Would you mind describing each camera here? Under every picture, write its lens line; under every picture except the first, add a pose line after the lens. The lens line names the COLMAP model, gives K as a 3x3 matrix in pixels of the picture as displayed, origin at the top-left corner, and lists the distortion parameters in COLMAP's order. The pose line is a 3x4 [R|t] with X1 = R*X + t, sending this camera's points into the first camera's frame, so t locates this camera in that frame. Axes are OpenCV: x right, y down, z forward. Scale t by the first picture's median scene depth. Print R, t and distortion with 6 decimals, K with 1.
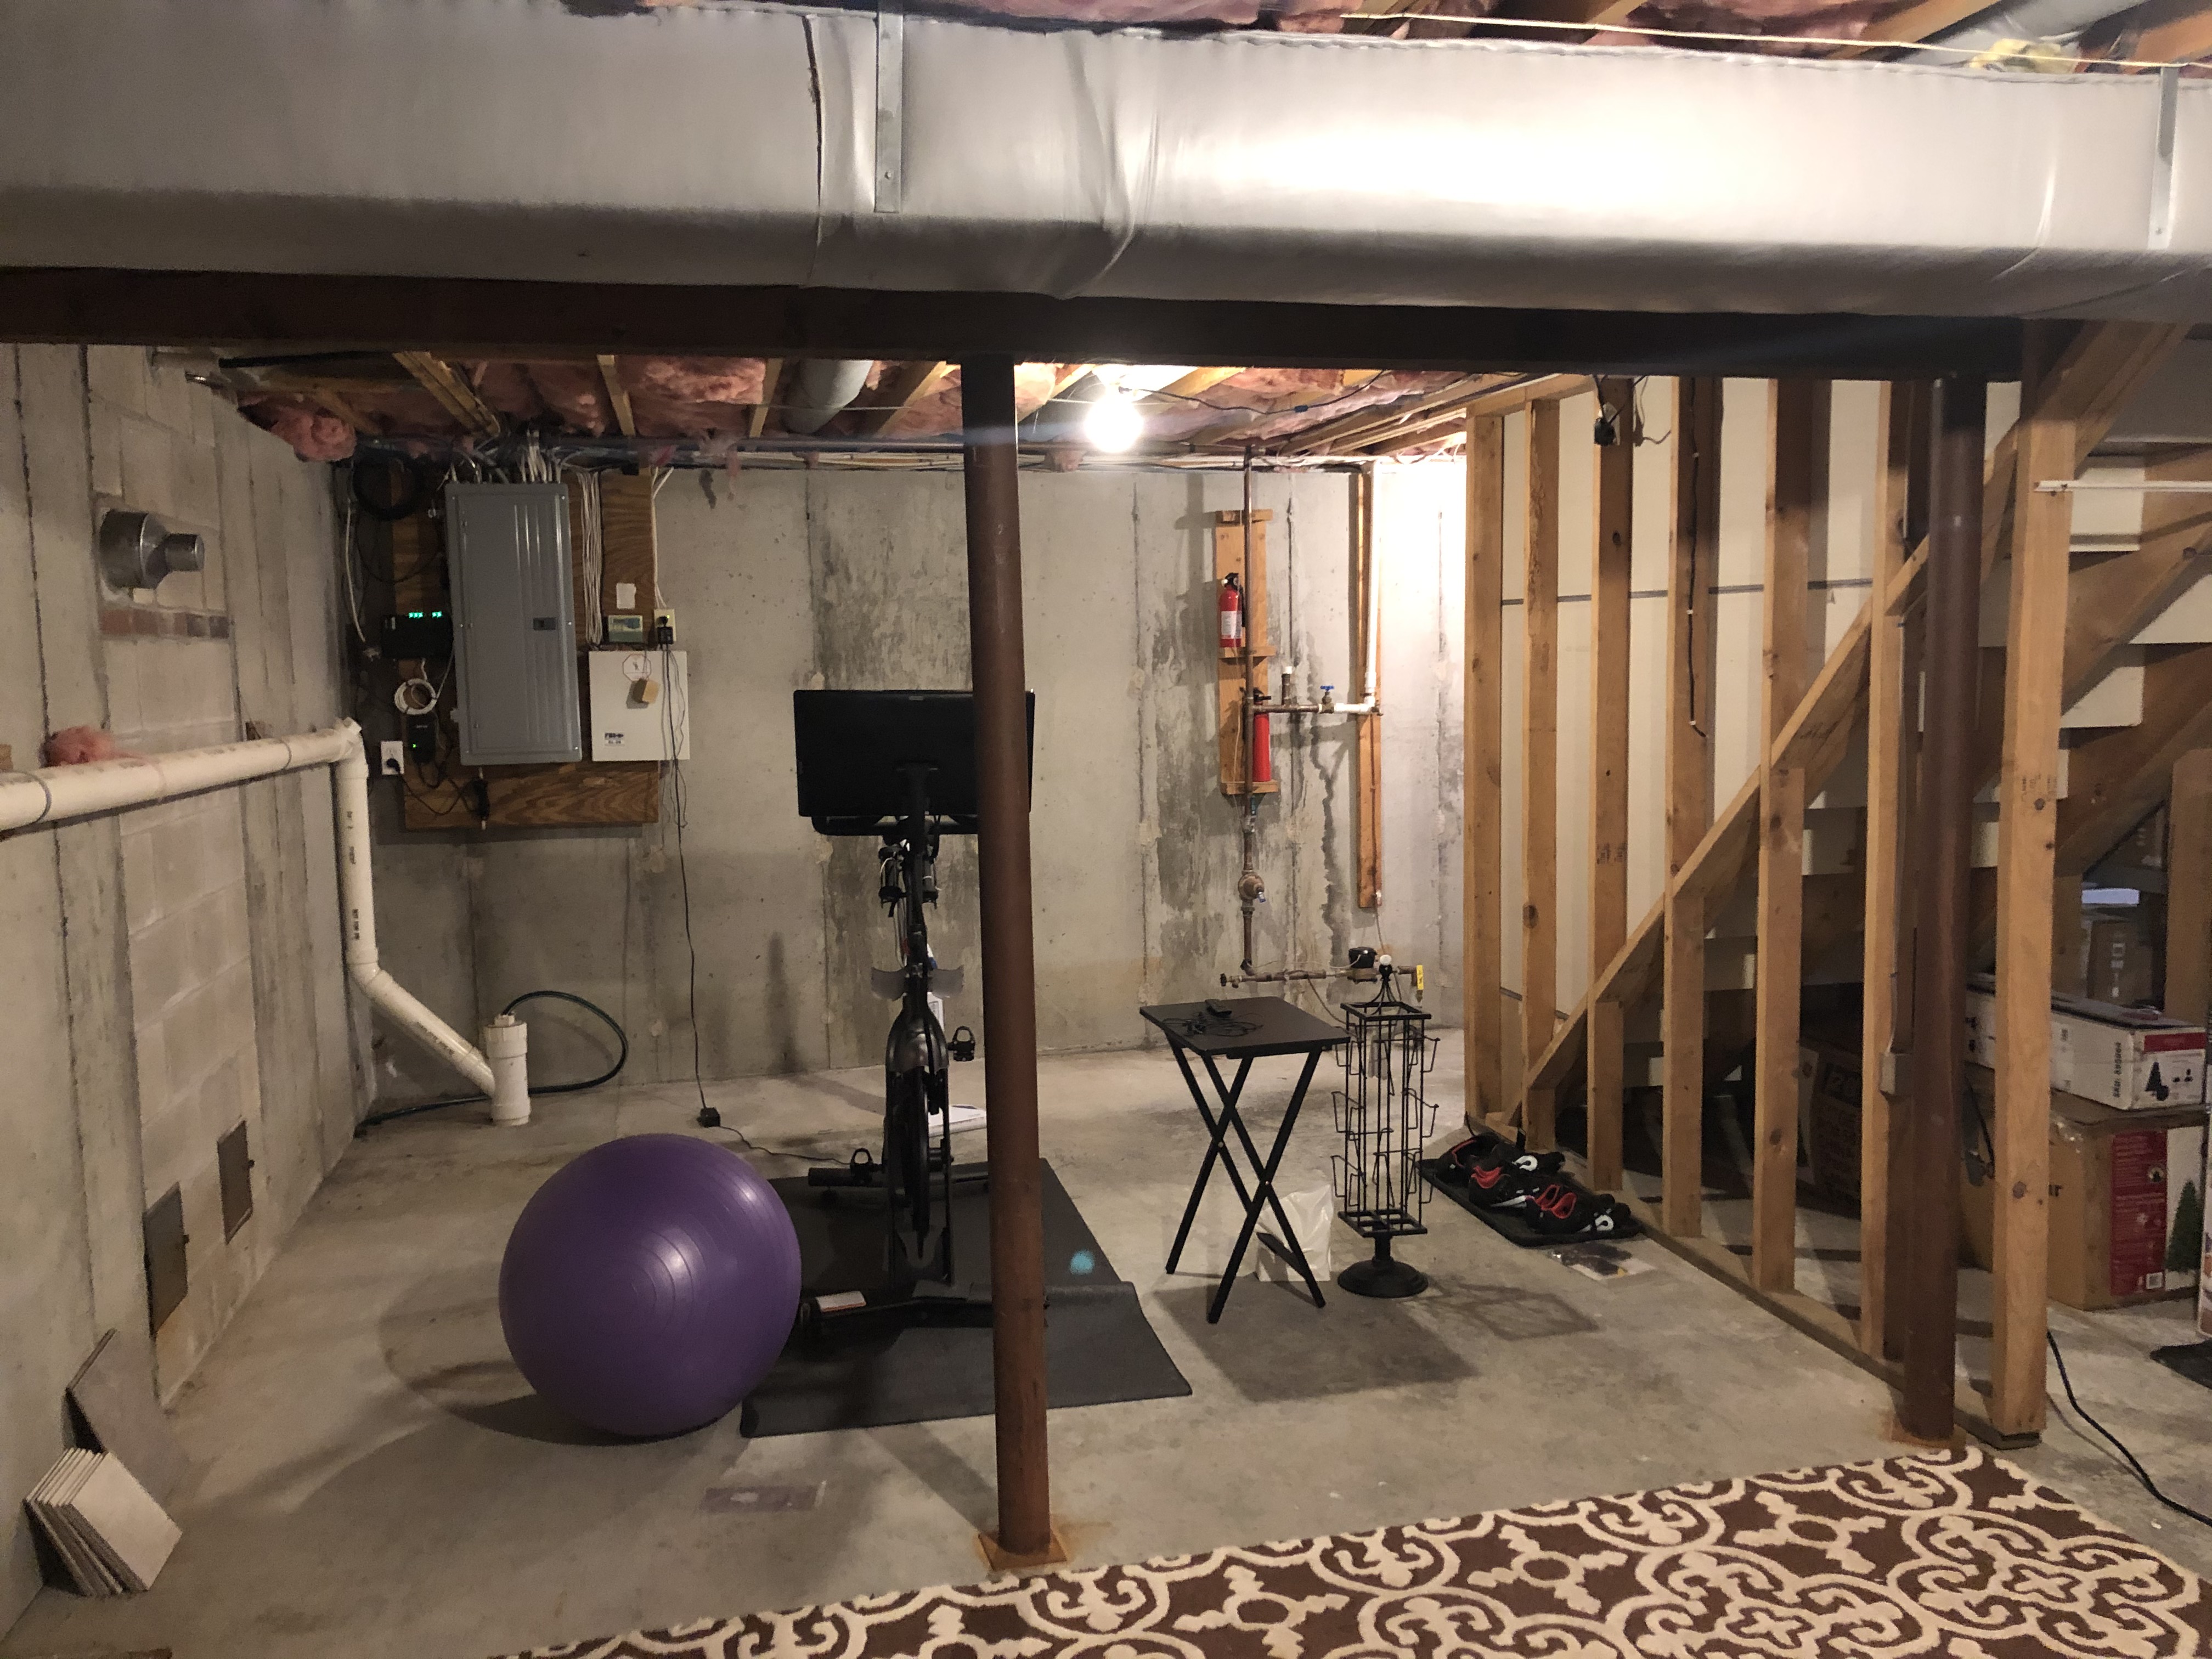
lens RADIAL K [[1830.6, 0, 1107.8], [0, 1830.6, 844.3], [0, 0, 1]] dist [0.092907, -0.106387]
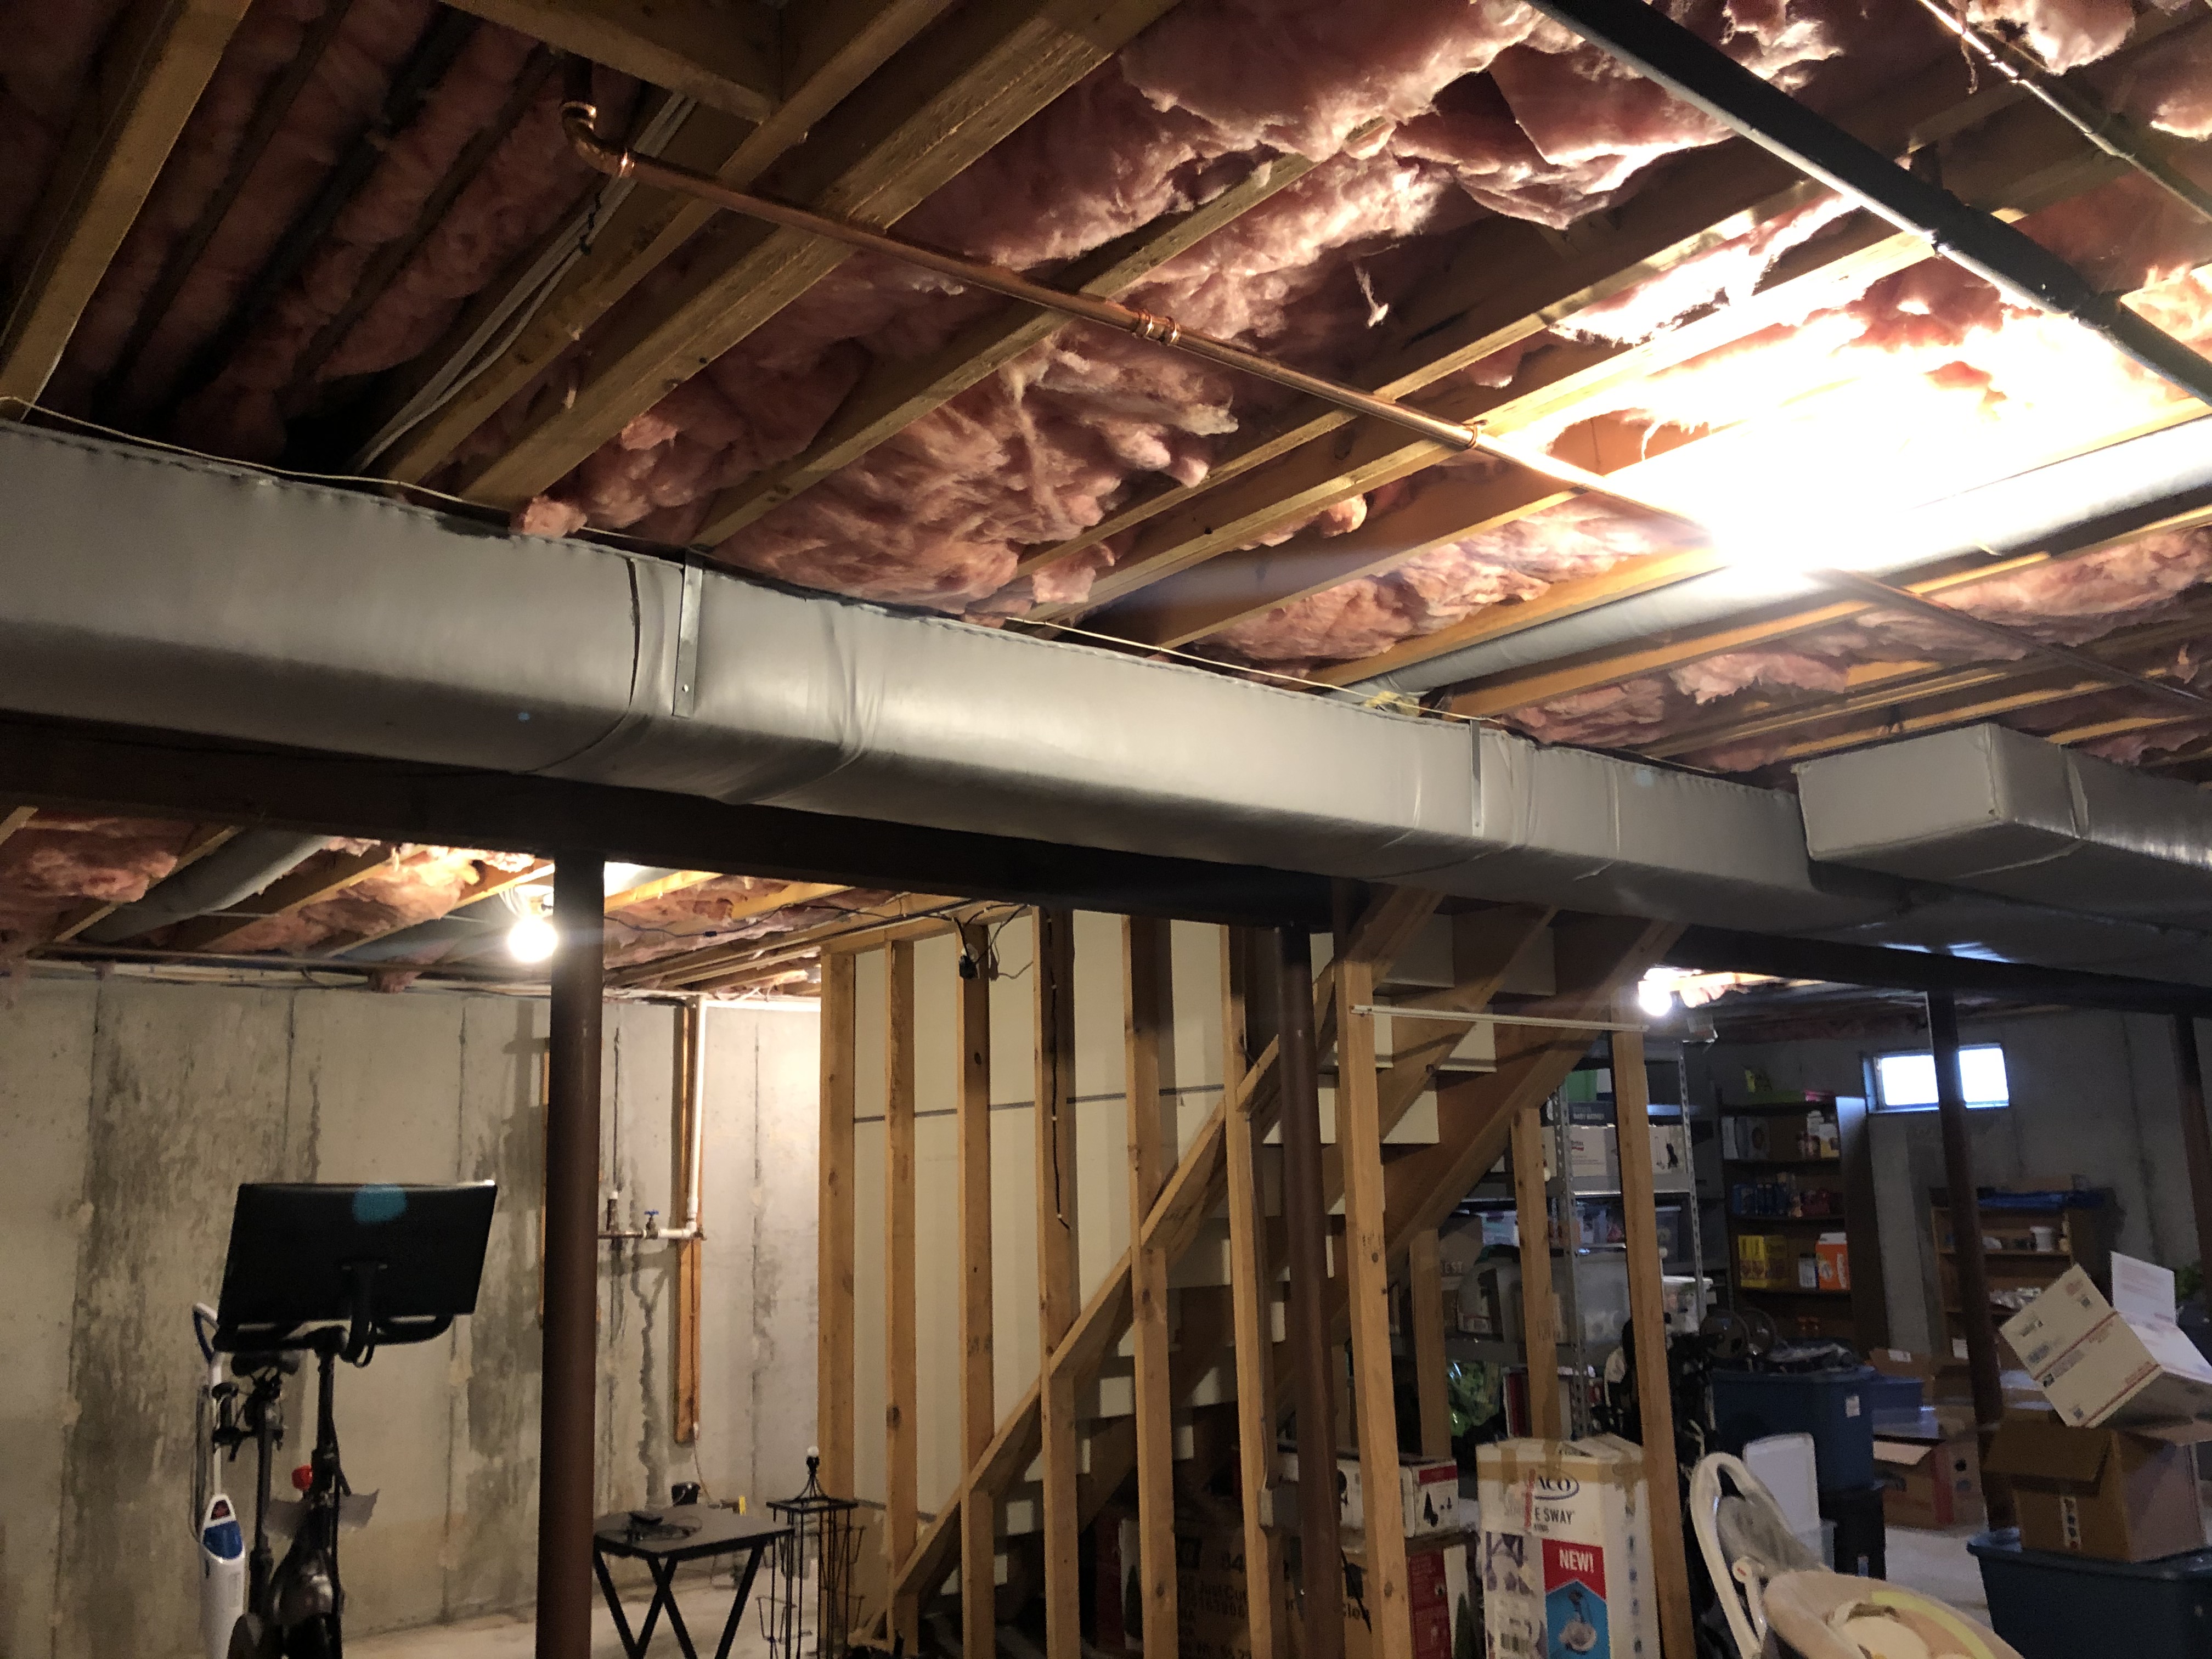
lens RADIAL K [[1859.3, 0, 1105.4], [0, 1859.3, 834.3], [0, 0, 1]] dist [0.029490, -0.010529]
pose [[0.896514, 0.076689, 0.436327, -0.126328], [0.061676, 0.953706, -0.294347, 0.035061], [-0.438701, 0.290797, 0.850281, -0.044673]]
